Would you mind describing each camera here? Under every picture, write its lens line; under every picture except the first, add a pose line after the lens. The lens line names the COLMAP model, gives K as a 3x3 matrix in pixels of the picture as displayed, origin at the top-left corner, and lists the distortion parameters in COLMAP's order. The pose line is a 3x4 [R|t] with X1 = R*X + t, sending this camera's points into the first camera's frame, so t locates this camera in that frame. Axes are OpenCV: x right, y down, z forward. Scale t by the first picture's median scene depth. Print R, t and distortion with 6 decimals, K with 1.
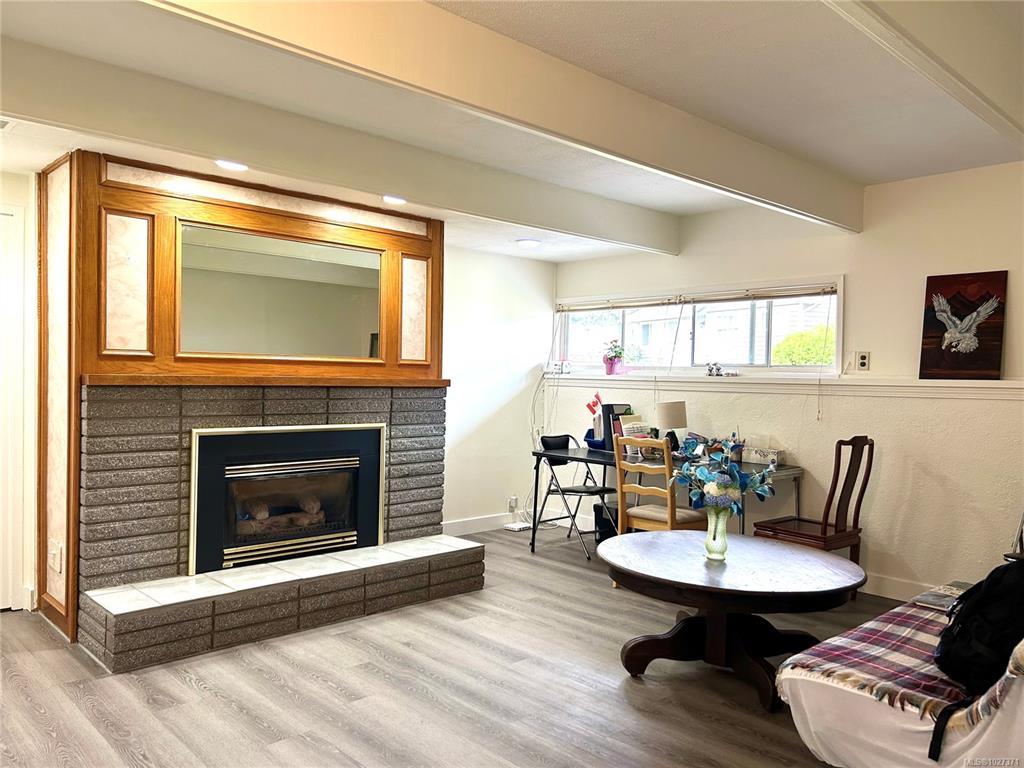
lens RADIAL K [[775.0, 0, 512.3], [0, 775.0, 382.7], [0, 0, 1]] dist [0.053118, -0.061406]
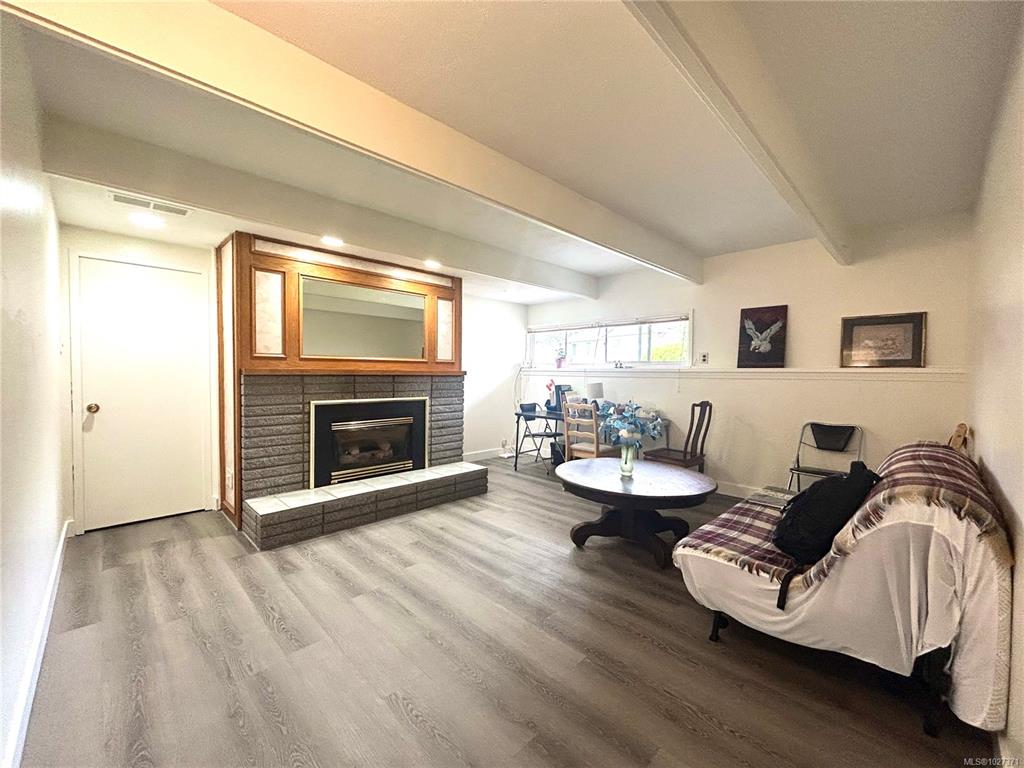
lens RADIAL K [[416.0, 0, 513.5], [0, 416.0, 382.0], [0, 0, 1]] dist [-0.001747, 0.001531]
pose [[0.999605, -0.009880, 0.026309, -0.001387], [0.009512, 0.999856, 0.014083, 0.010658], [-0.026444, -0.013827, 0.999555, 0.107304]]
